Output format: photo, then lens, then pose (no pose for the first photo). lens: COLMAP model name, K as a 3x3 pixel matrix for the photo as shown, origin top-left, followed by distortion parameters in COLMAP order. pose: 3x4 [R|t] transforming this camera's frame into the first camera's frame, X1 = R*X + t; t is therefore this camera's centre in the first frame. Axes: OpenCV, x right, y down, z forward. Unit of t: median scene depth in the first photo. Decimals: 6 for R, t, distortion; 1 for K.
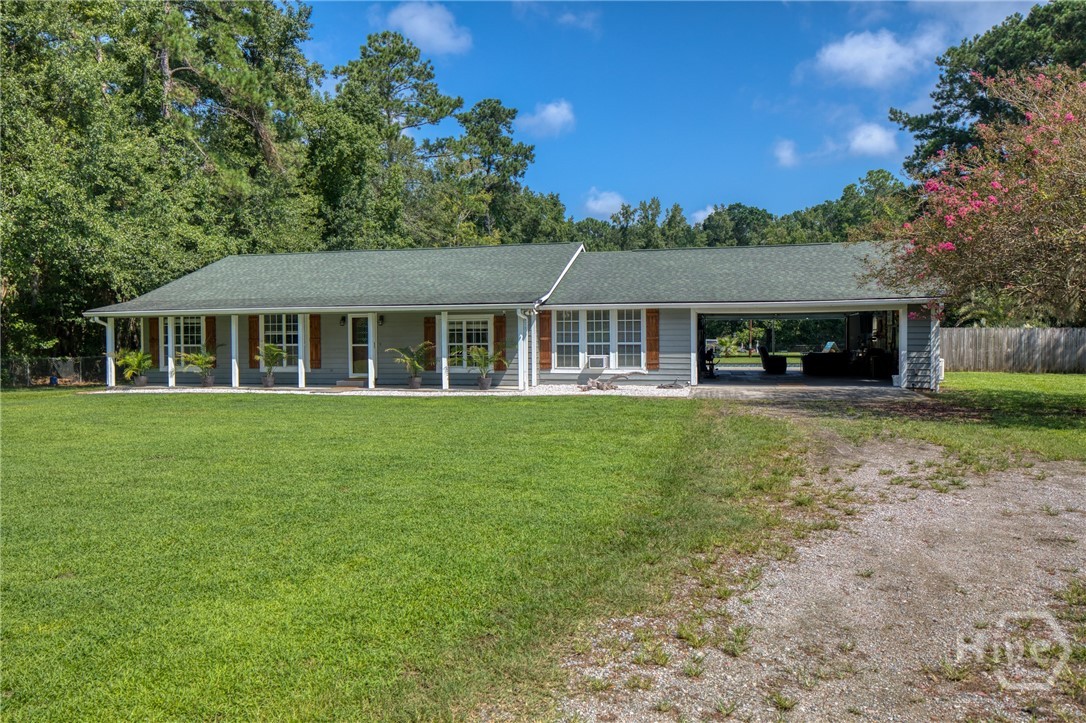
lens RADIAL K [[742.3, 0, 543.0], [0, 742.3, 361.5], [0, 0, 1]] dist [0.000377, -0.001650]
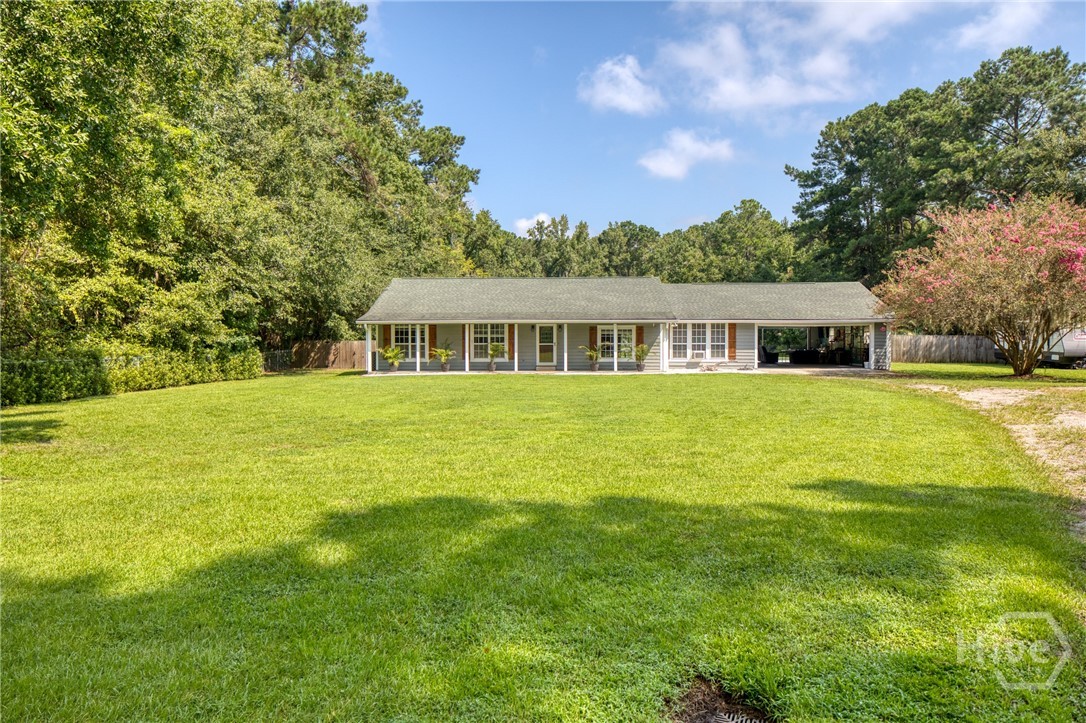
lens RADIAL K [[750.3, 0, 543.0], [0, 750.3, 361.5], [0, 0, 1]] dist [0.000166, 0.002018]
pose [[0.978734, -0.000929, 0.205133, -0.590287], [0.001347, 0.999997, -0.001894, 0.017648], [-0.205131, 0.002130, 0.978732, -0.541738]]
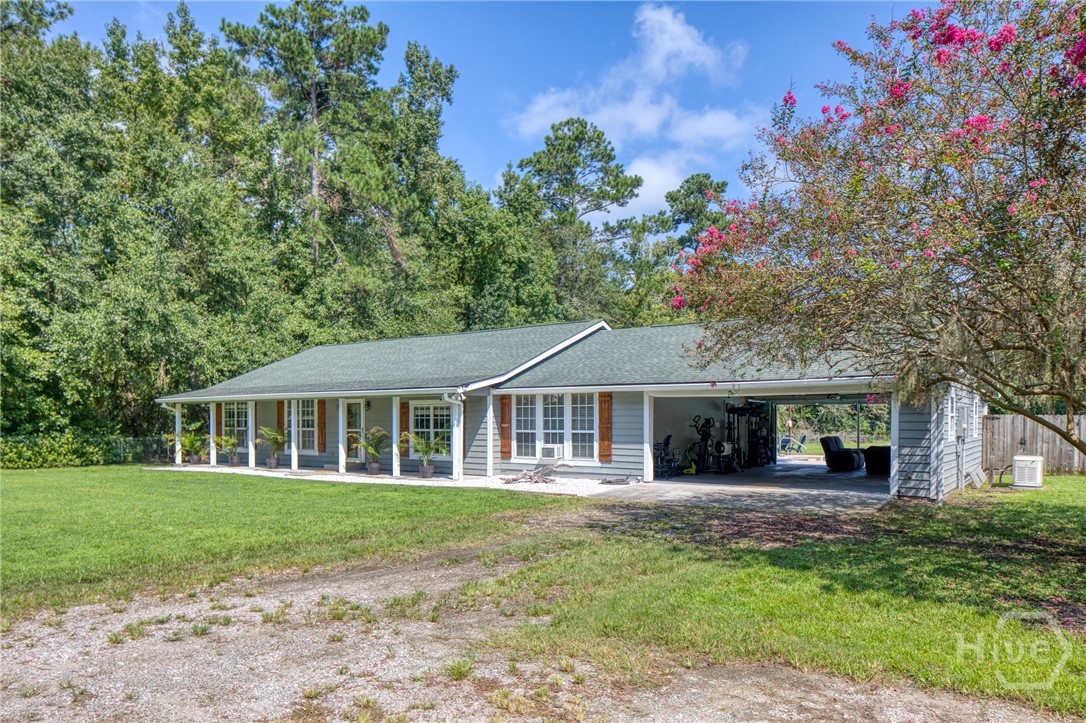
lens RADIAL K [[749.8, 0, 541.7], [0, 749.8, 438.5], [0, 0, 1]] dist [-0.001626, -0.000206]
pose [[0.929842, 0.015629, -0.367627, 0.386874], [-0.020303, 0.999755, -0.008851, -0.006868], [0.367399, 0.015694, 0.929931, 0.146027]]
